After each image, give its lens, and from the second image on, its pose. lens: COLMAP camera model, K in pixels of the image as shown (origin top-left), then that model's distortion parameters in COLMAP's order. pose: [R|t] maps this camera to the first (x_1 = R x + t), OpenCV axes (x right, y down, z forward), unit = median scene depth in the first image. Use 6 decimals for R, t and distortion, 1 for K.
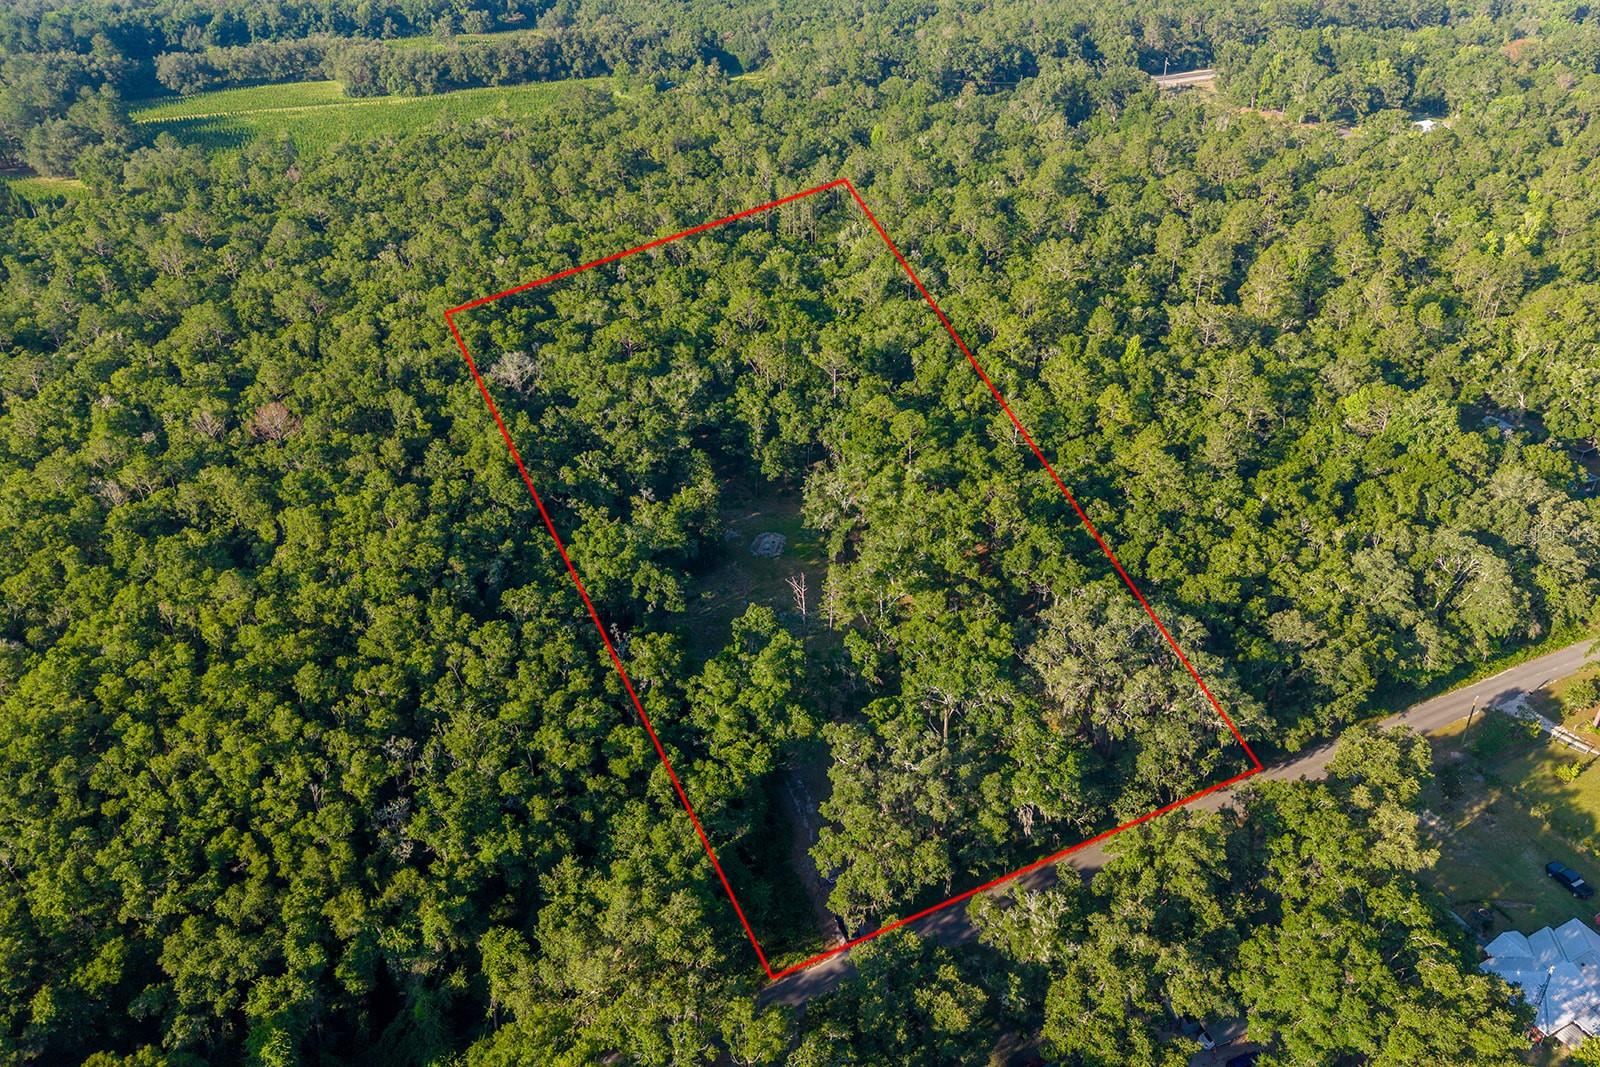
lens RADIAL K [[1266.8, 0, 861.1], [0, 1266.8, 531.8], [0, 0, 1]] dist [0.007309, -0.003850]
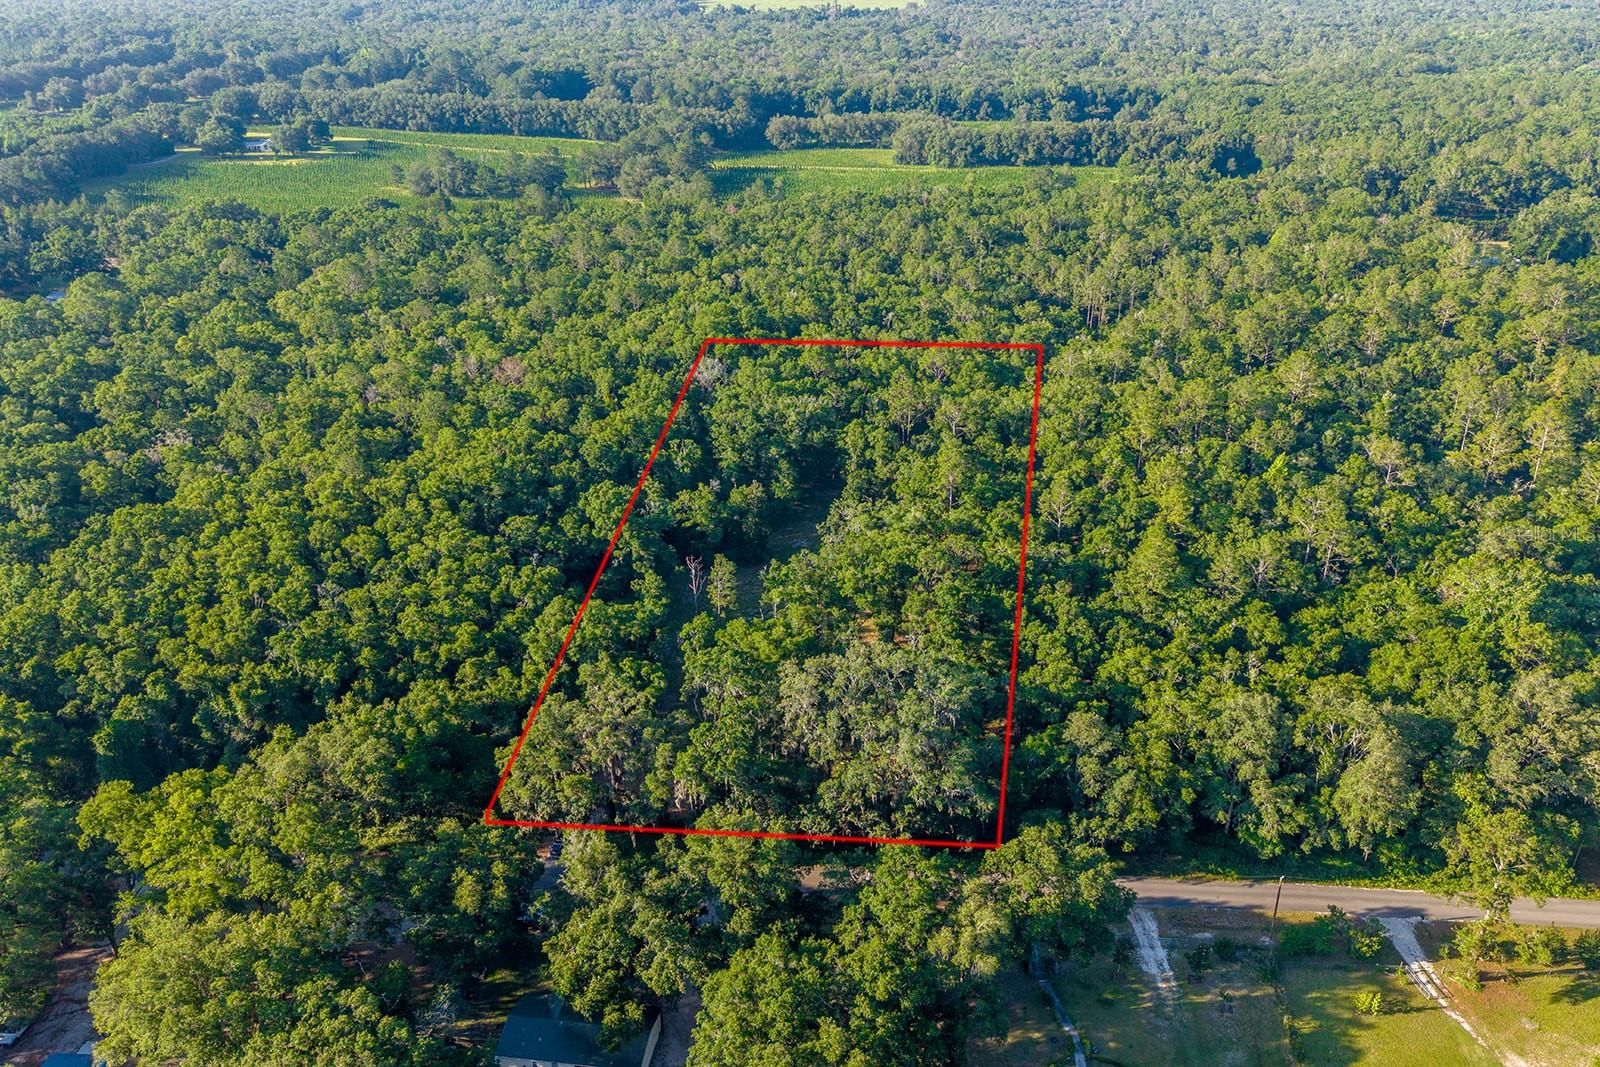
lens RADIAL K [[1266.8, 0, 861.1], [0, 1266.8, 531.8], [0, 0, 1]] dist [0.007309, -0.003850]
pose [[0.854132, 0.225108, -0.468812, 0.179624], [-0.258512, 0.965982, -0.007153, -0.005602], [0.451253, 0.127303, 0.883269, 0.019783]]
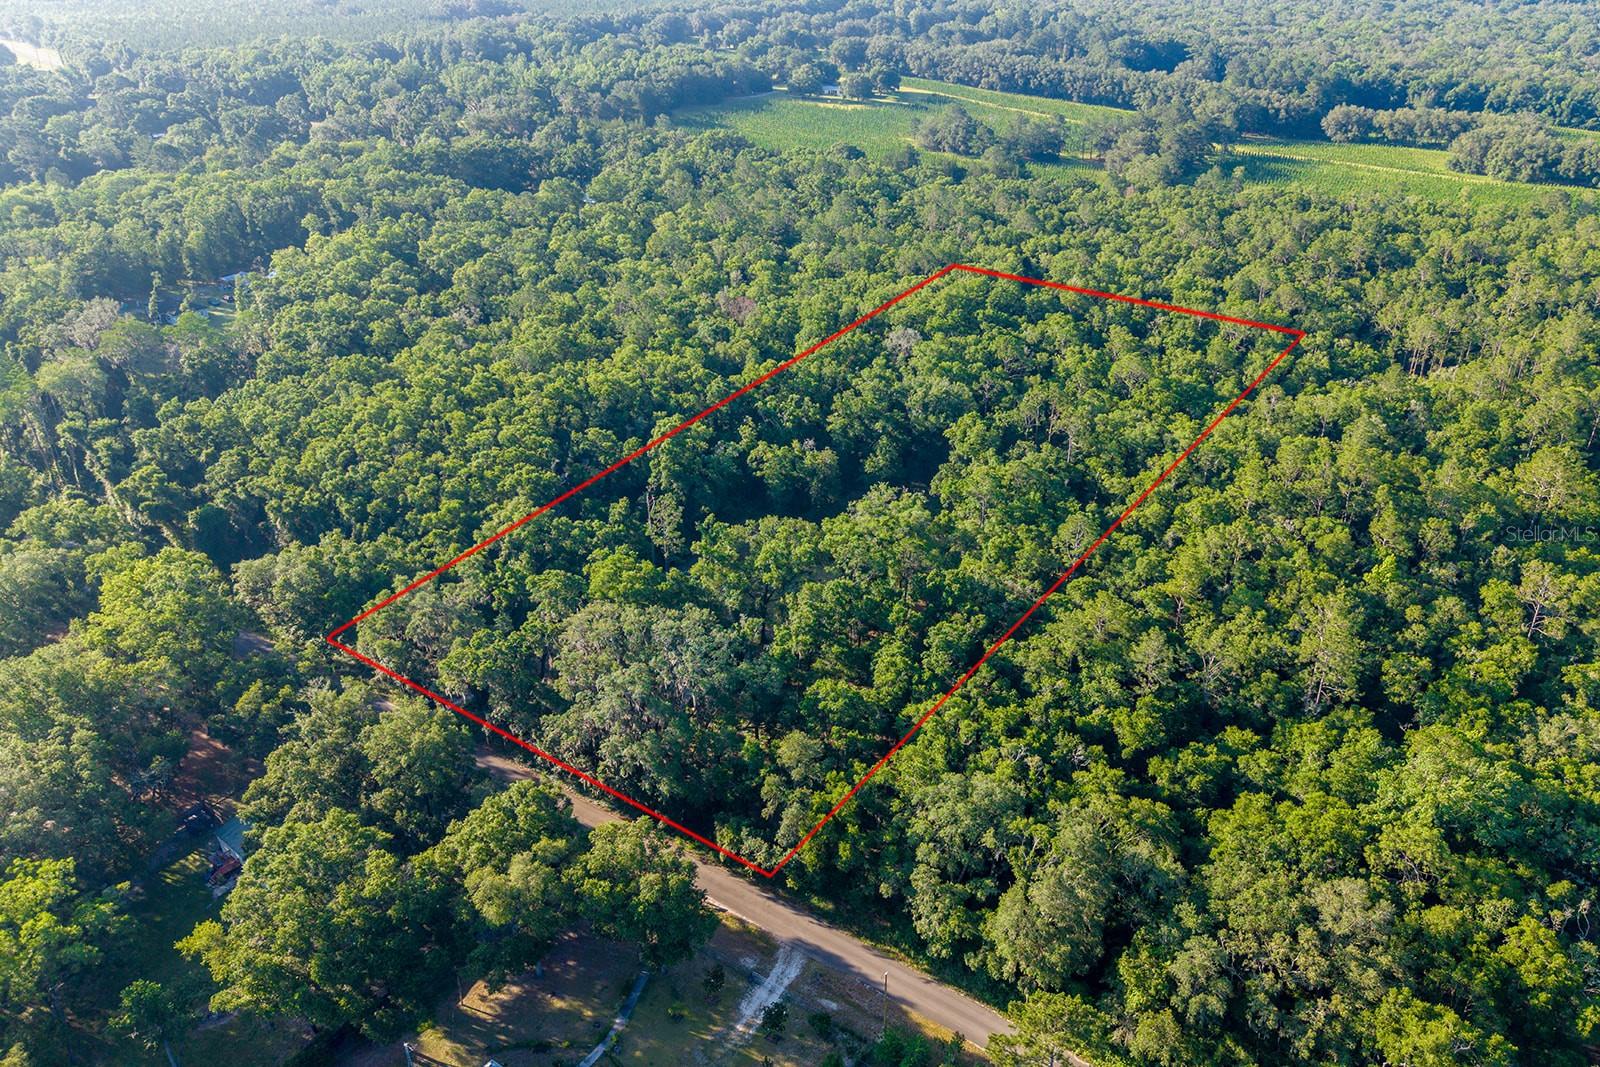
lens RADIAL K [[1277.2, 0, 853.6], [0, 1277.2, 535.5], [0, 0, 1]] dist [0.000330, -0.003618]
pose [[0.451428, 0.407449, -0.793850, 0.298955], [-0.450129, 0.872151, 0.191668, -0.073914], [0.770452, 0.270810, 0.577118, 0.139405]]
